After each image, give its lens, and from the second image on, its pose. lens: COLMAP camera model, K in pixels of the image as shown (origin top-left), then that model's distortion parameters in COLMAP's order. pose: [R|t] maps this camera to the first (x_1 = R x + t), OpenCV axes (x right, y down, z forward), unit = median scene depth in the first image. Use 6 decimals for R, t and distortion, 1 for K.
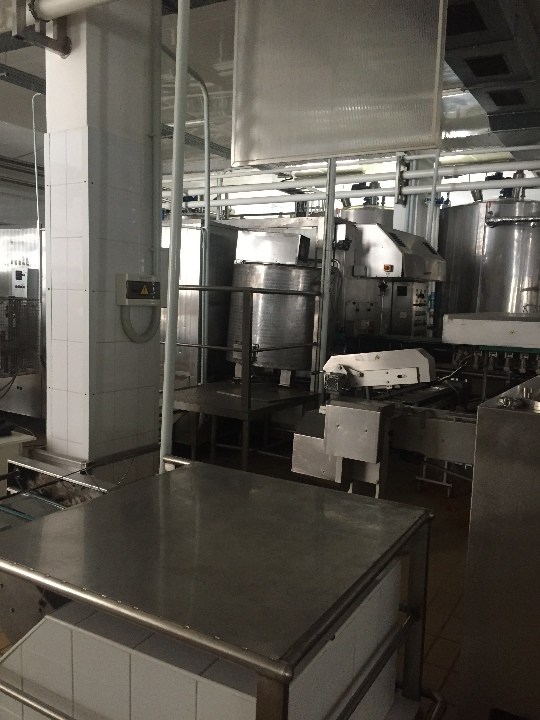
lens RADIAL K [[621.5, 0, 270.6], [0, 621.5, 360.3], [0, 0, 1]] dist [0.074275, -0.088912]
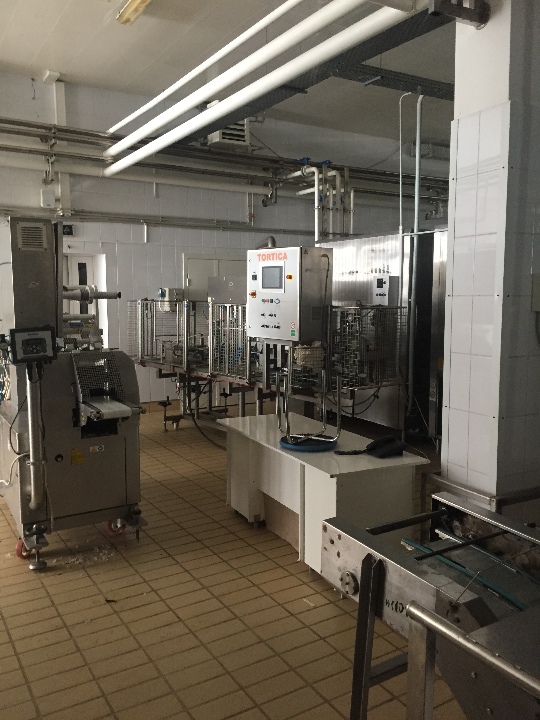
lens RADIAL K [[621.5, 0, 270.6], [0, 621.5, 360.3], [0, 0, 1]] dist [0.074275, -0.088912]
pose [[0.879546, 0.015731, -0.475554, -0.202365], [-0.019411, 0.999808, -0.002829, -0.019229], [0.475418, 0.011719, 0.879682, 0.132487]]
